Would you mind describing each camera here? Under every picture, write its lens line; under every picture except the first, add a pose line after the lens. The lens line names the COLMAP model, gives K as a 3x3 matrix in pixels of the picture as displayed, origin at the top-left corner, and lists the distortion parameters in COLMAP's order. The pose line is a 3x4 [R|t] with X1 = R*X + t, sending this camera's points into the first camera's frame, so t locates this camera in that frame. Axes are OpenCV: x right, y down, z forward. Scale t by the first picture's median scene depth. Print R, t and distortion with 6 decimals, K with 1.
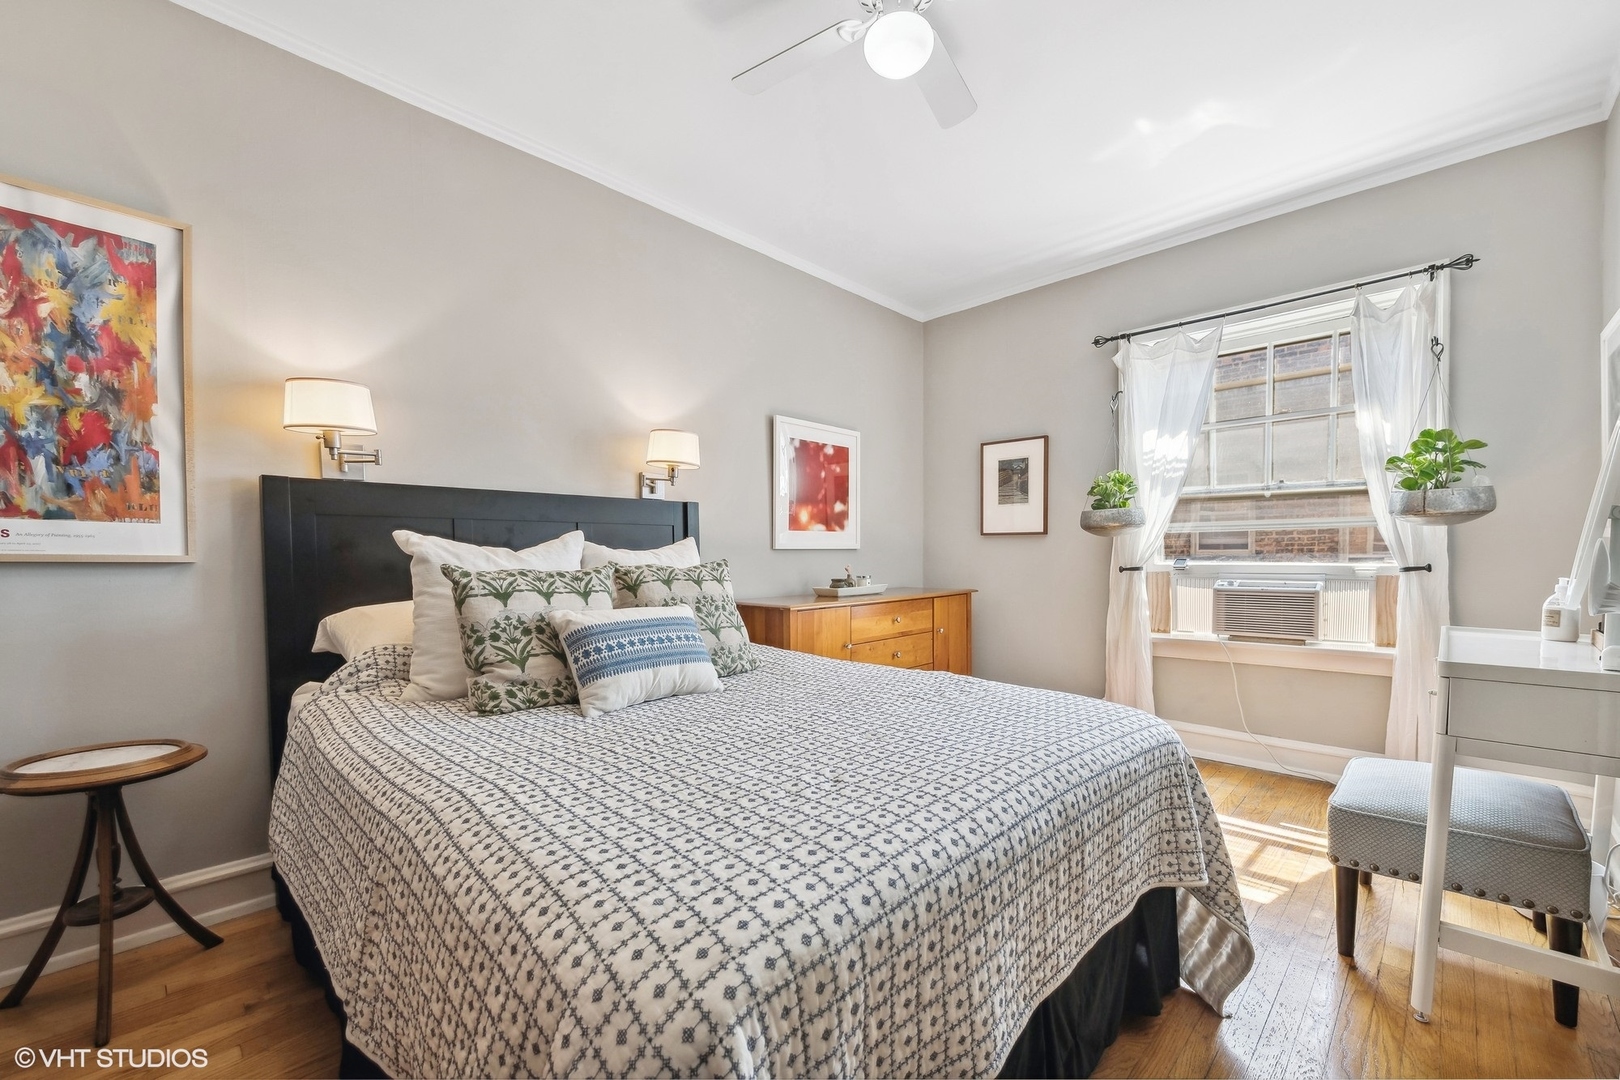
lens RADIAL K [[670.4, 0, 842.9], [0, 670.4, 552.3], [0, 0, 1]] dist [0.015171, -0.000439]
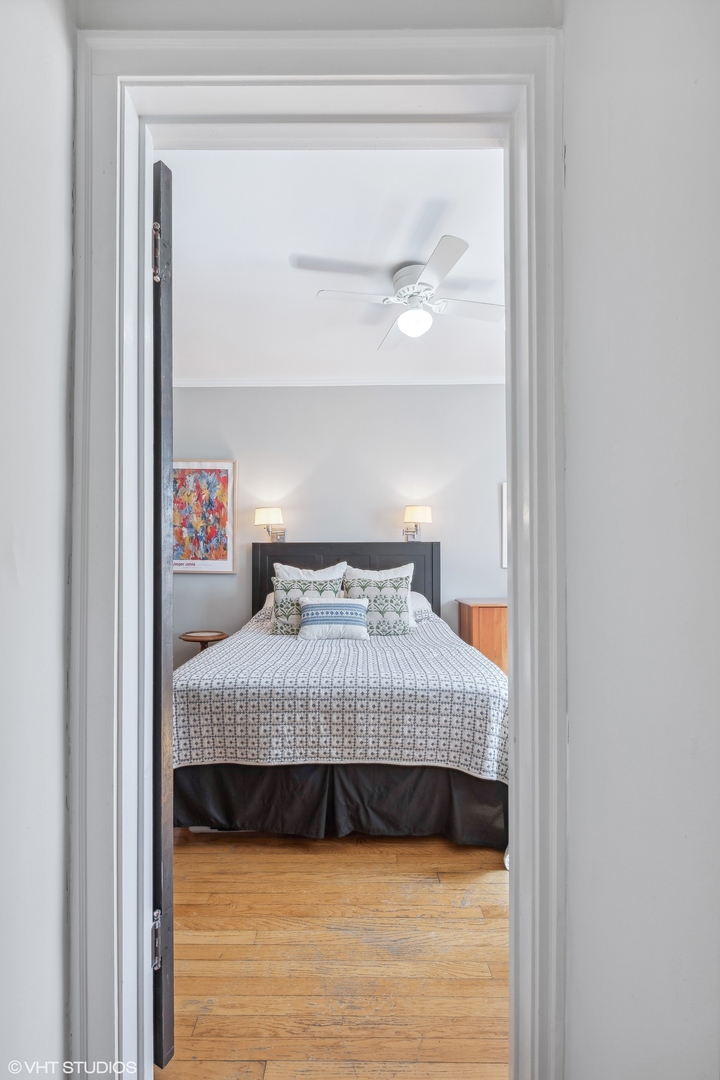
lens RADIAL K [[500.9, 0, 357.0], [0, 500.9, 552.7], [0, 0, 1]] dist [0.015354, -0.000085]
pose [[0.685452, -0.004195, -0.728106, 1.053008], [-0.002664, 0.999962, -0.008270, -0.062343], [0.728113, 0.007608, 0.685415, -0.117473]]
